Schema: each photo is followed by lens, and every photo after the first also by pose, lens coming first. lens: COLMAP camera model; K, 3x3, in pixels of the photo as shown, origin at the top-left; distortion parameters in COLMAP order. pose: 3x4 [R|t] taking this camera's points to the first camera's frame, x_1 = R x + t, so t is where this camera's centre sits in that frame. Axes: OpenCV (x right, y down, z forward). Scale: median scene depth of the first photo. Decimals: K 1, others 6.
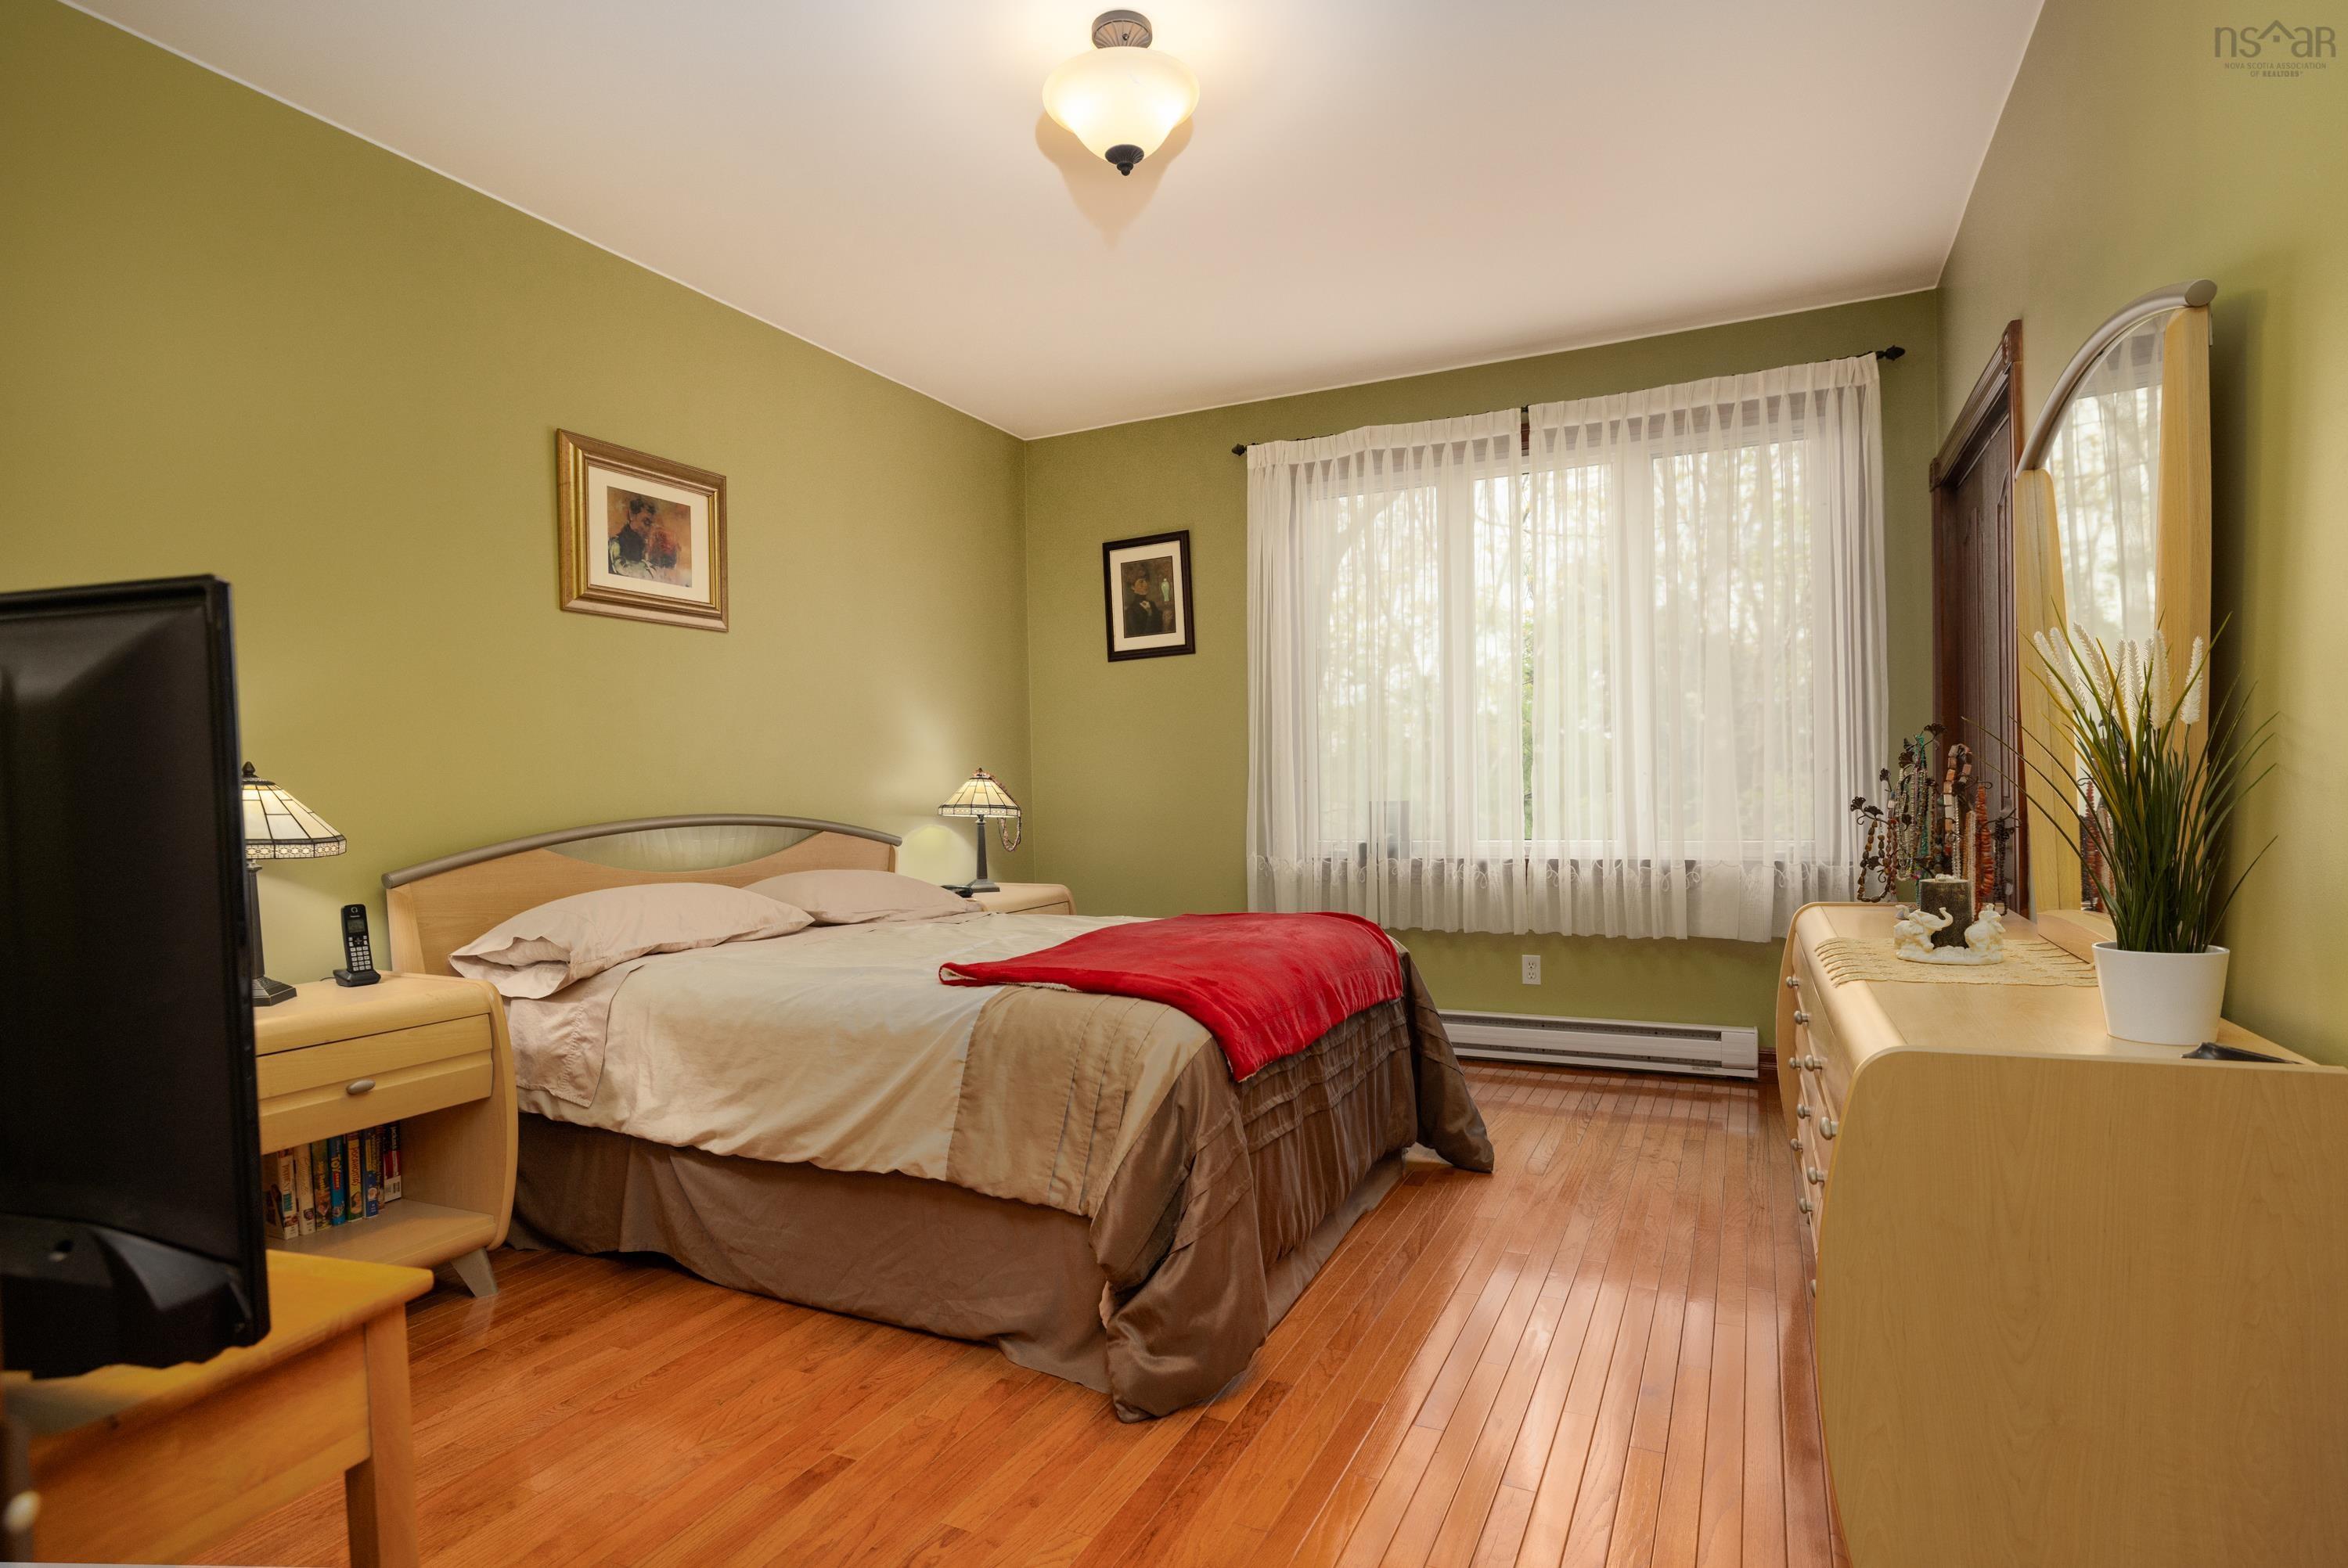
lens RADIAL K [[1220.8, 0, 1179.5], [0, 1220.8, 817.8], [0, 0, 1]] dist [0.015787, -0.000084]
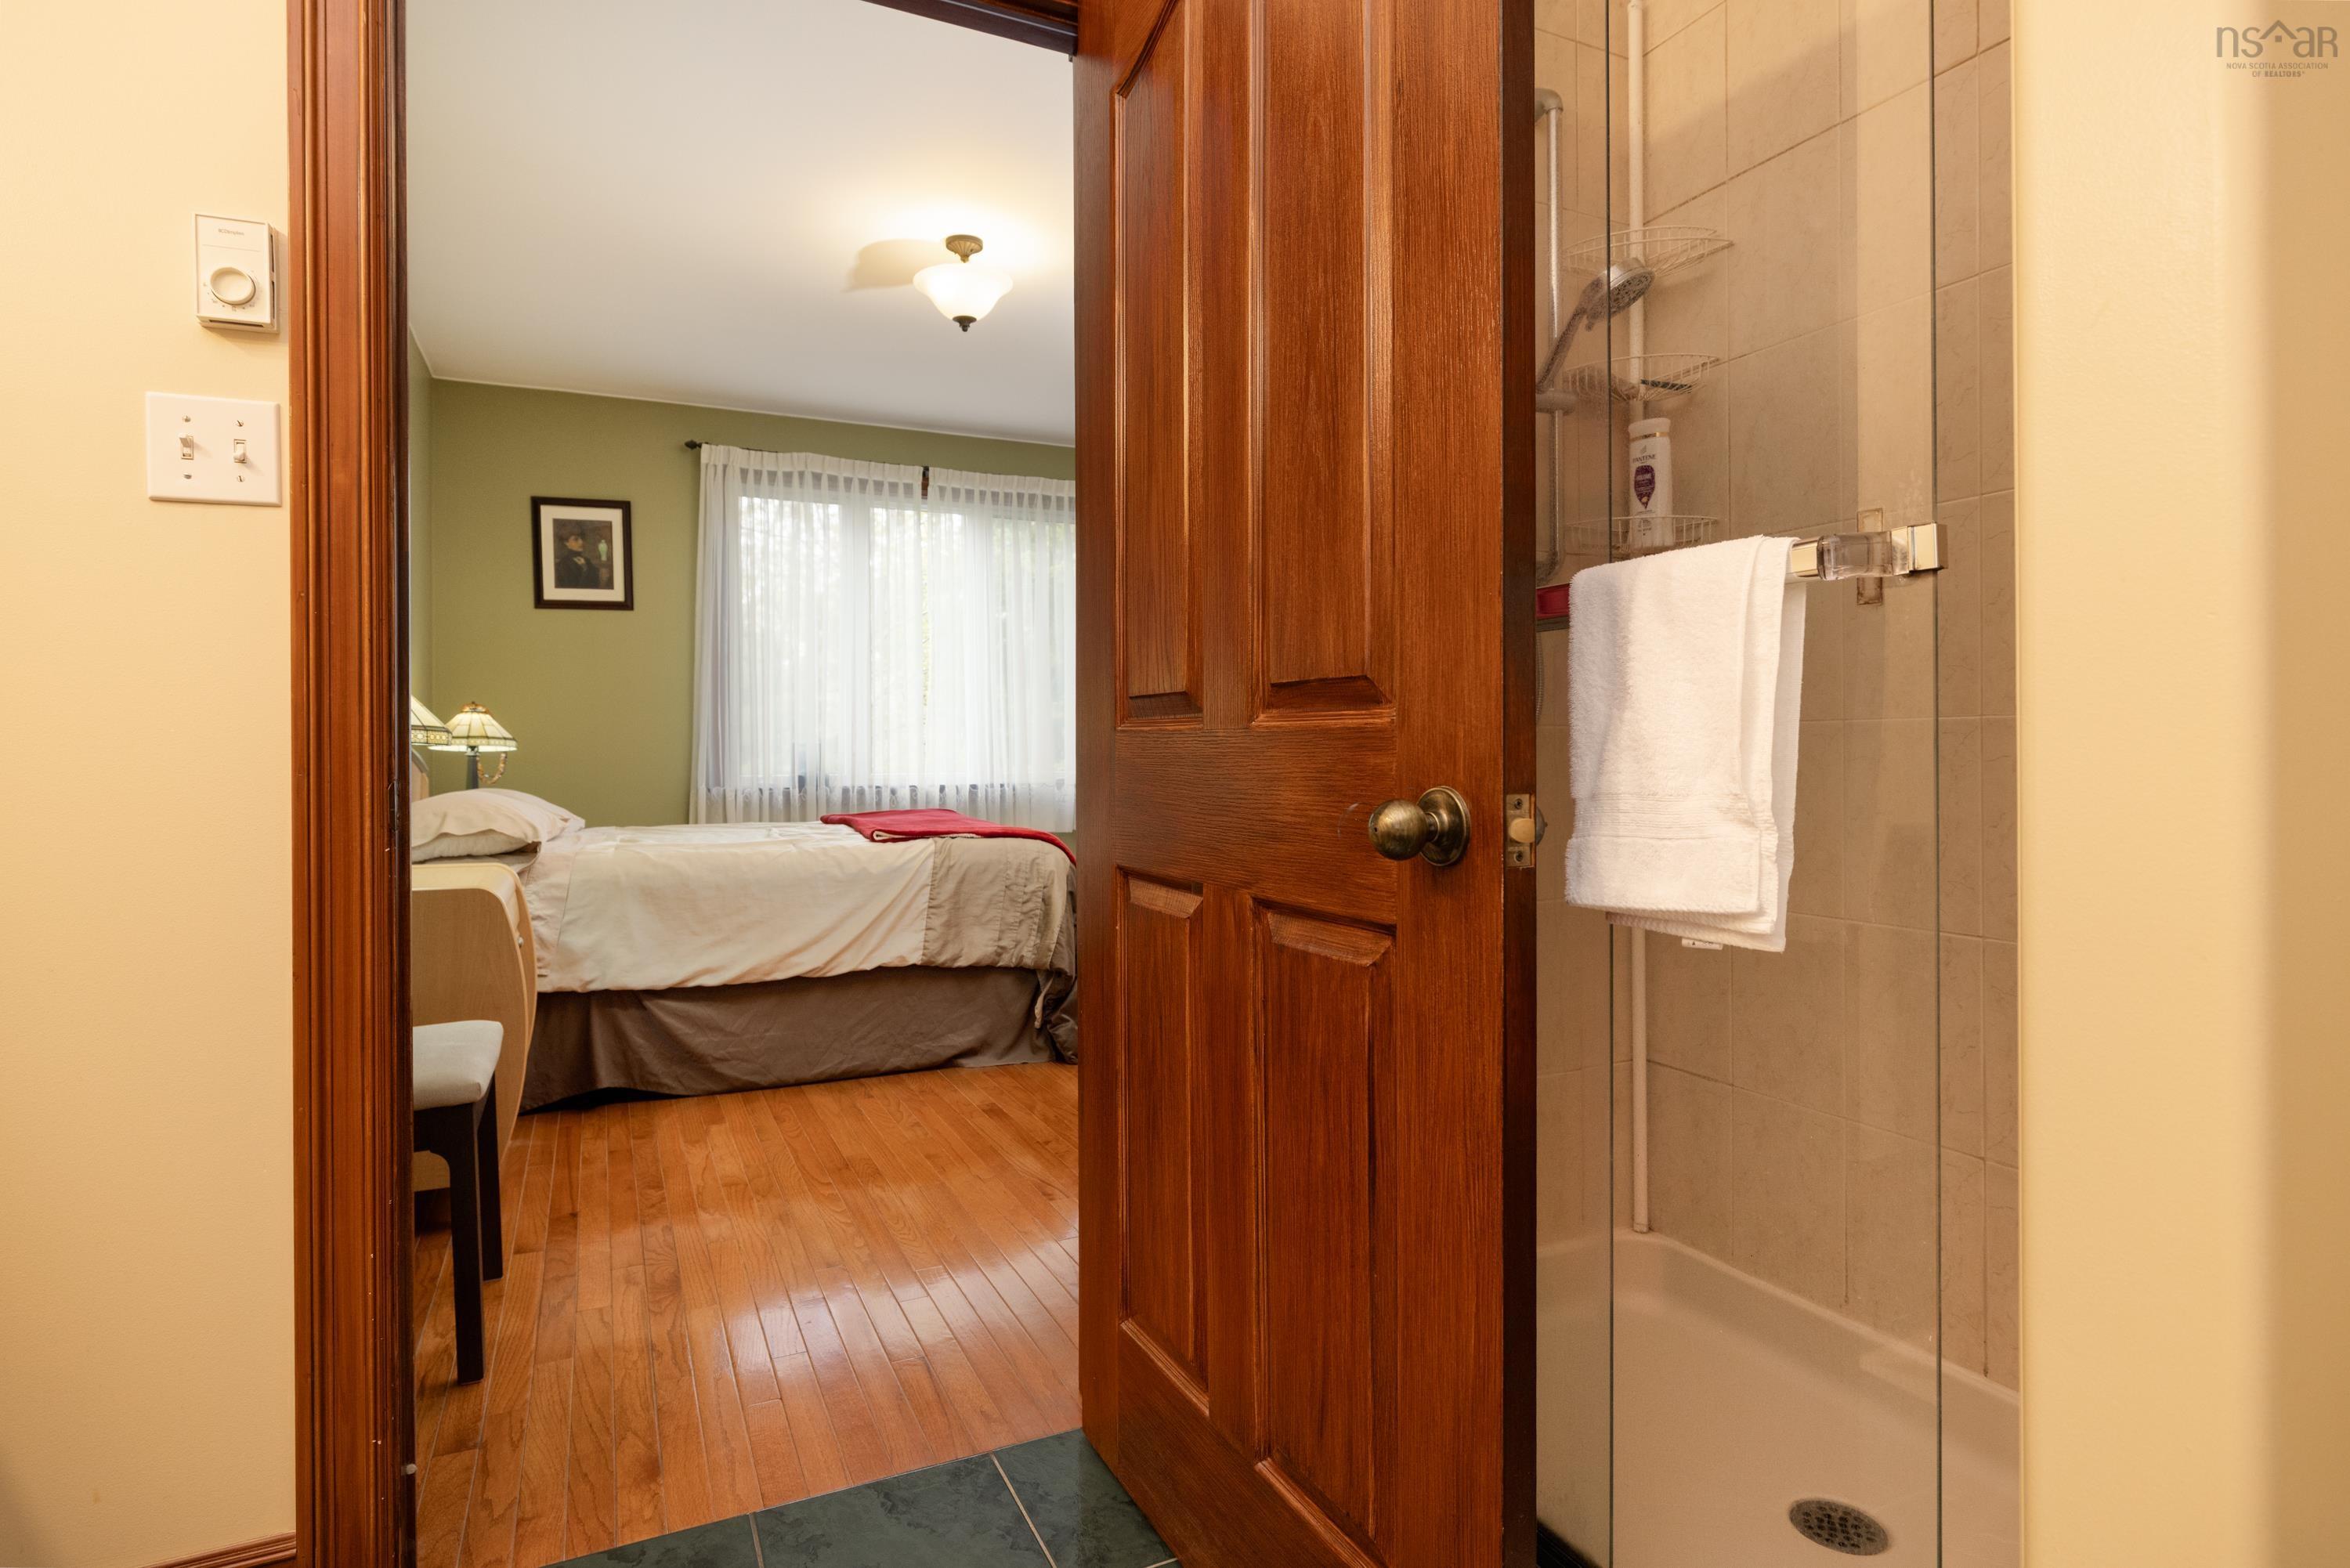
lens RADIAL K [[1192.4, 0, 1181.1], [0, 1192.4, 769.9], [0, 0, 1]] dist [-0.002244, -0.000500]
pose [[0.631483, 0.000575, 0.775390, -0.589952], [0.015232, 0.999798, -0.013147, 0.040685], [-0.775240, 0.020113, 0.631346, -0.101873]]
